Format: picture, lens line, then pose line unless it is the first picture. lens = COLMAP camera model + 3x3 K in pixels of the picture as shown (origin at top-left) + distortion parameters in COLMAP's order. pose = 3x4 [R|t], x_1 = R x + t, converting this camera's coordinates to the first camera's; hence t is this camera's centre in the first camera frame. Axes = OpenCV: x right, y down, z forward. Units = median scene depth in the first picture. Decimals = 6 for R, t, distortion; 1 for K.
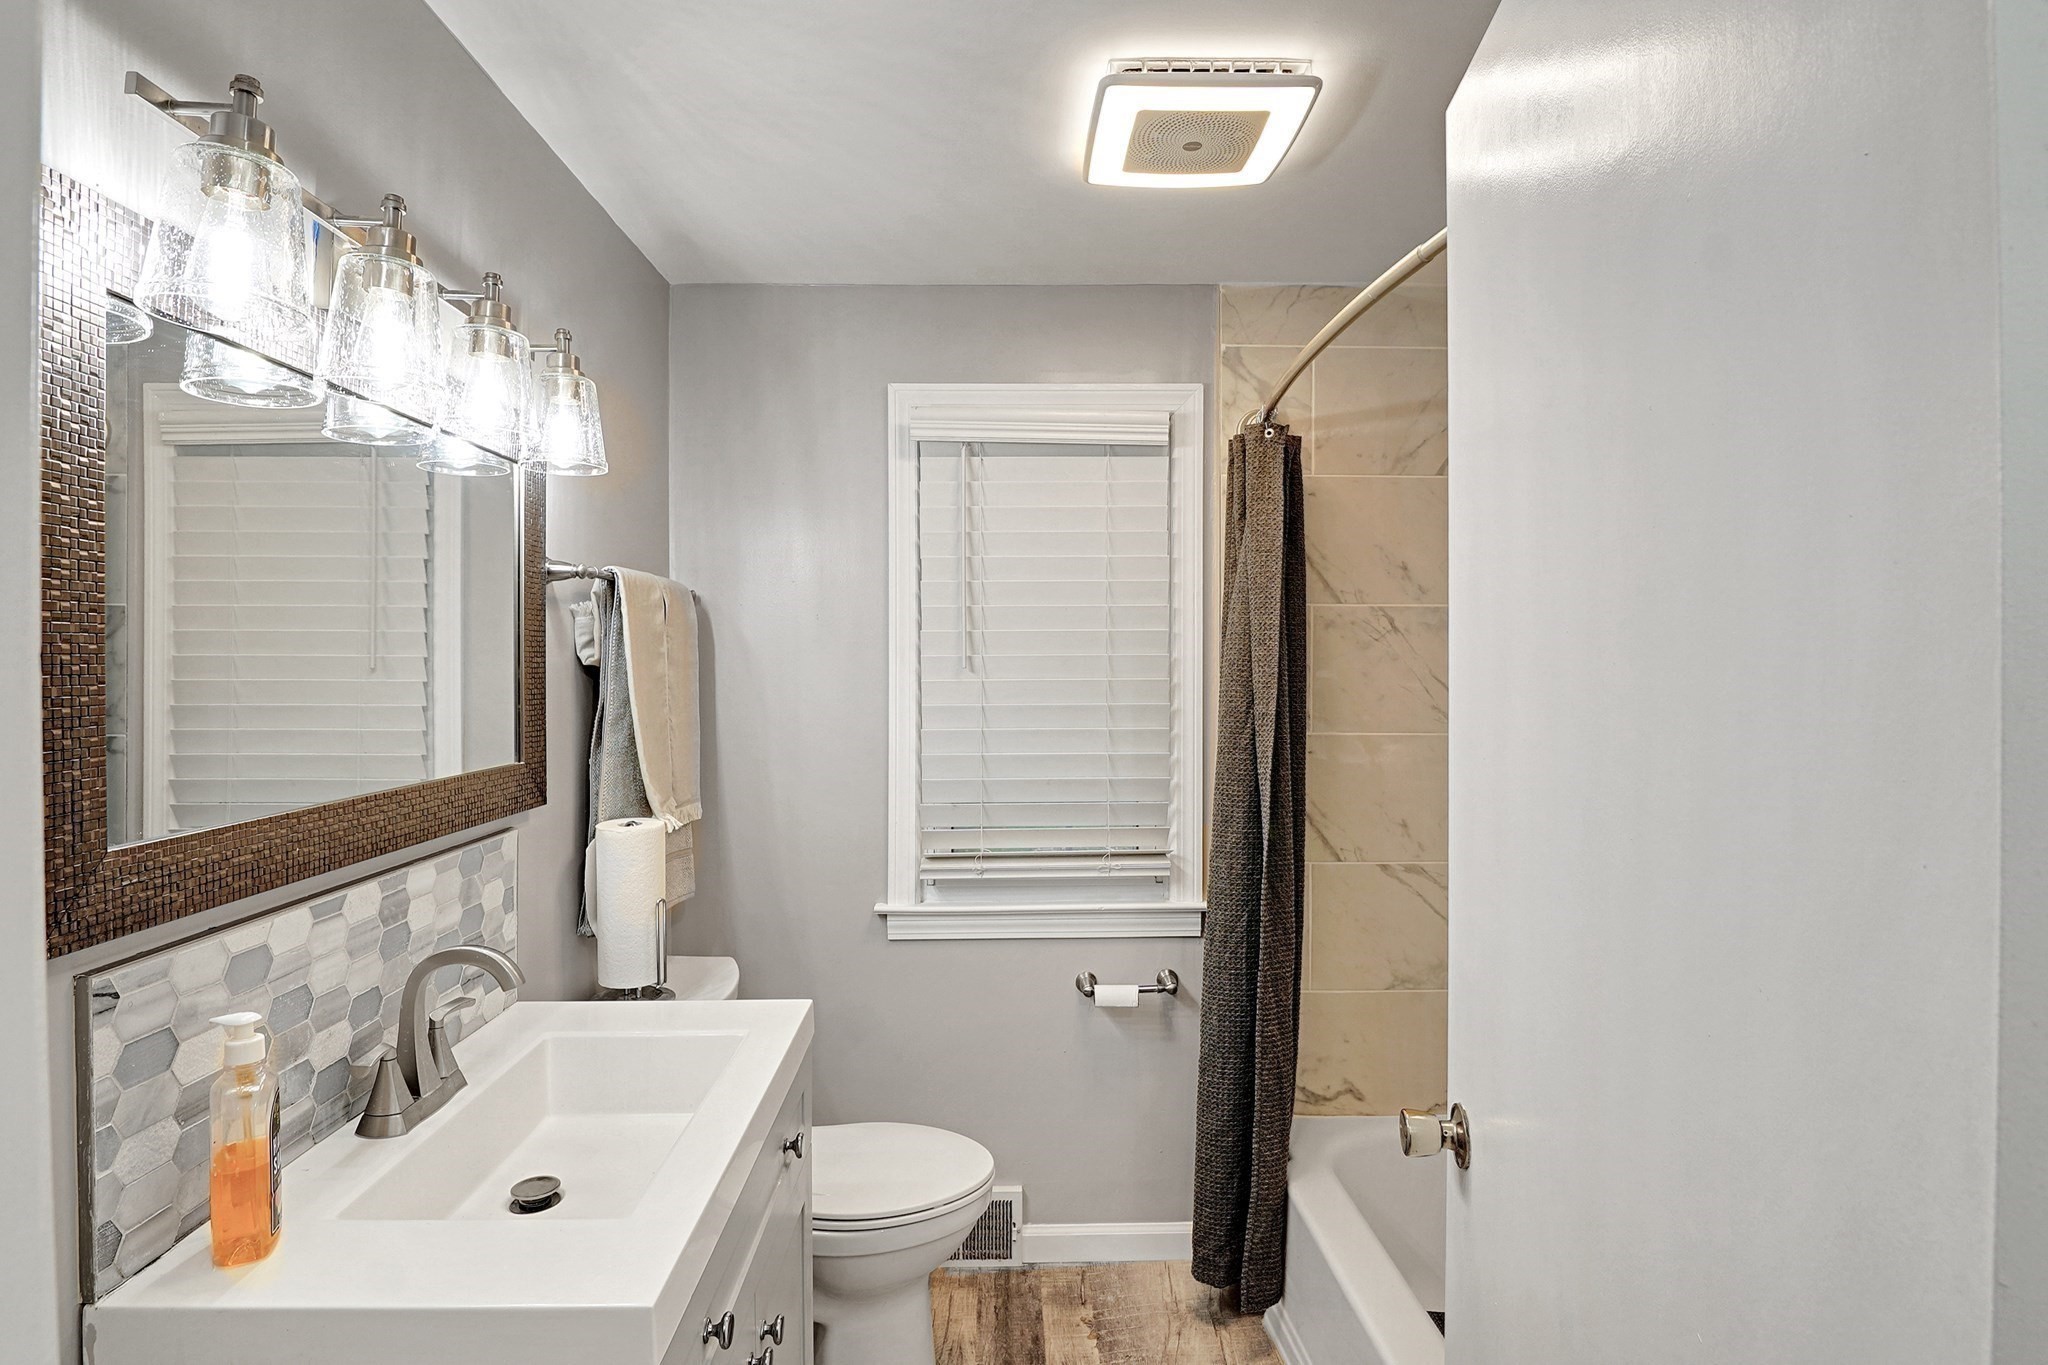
lens RADIAL K [[1033.2, 0, 1021.9], [0, 1033.2, 666.6], [0, 0, 1]] dist [-0.008134, -0.007158]
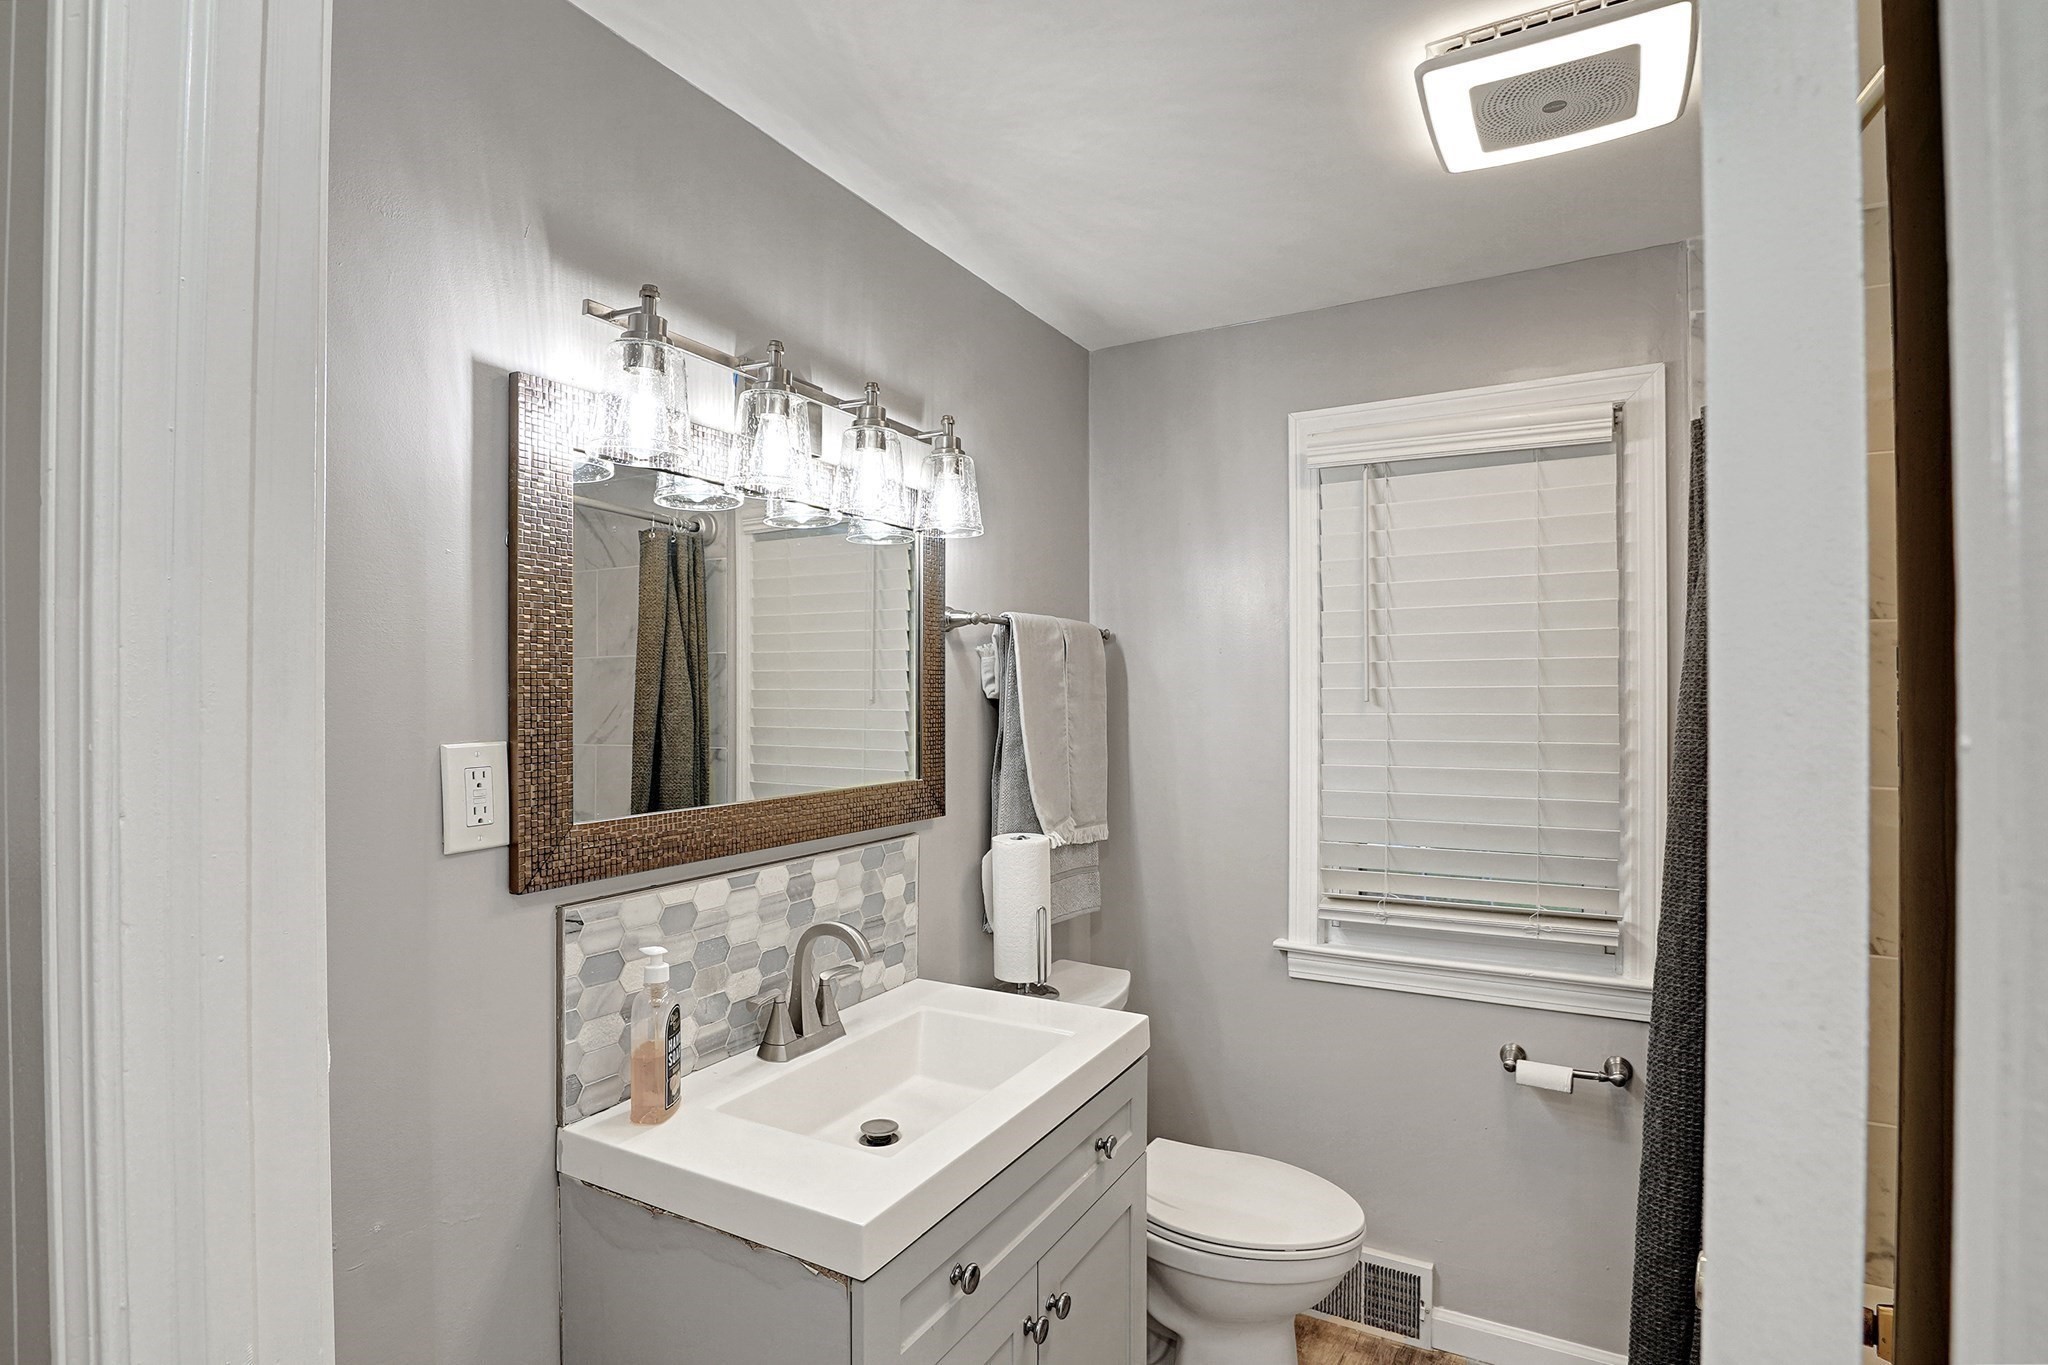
lens RADIAL K [[1036.3, 0, 1007.6], [0, 1036.3, 688.5], [0, 0, 1]] dist [-0.004517, -0.017657]
pose [[0.854284, -0.003194, -0.519796, 0.222122], [-0.001165, 0.999967, -0.008060, -0.003410], [0.519804, 0.007491, 0.854252, 0.018411]]
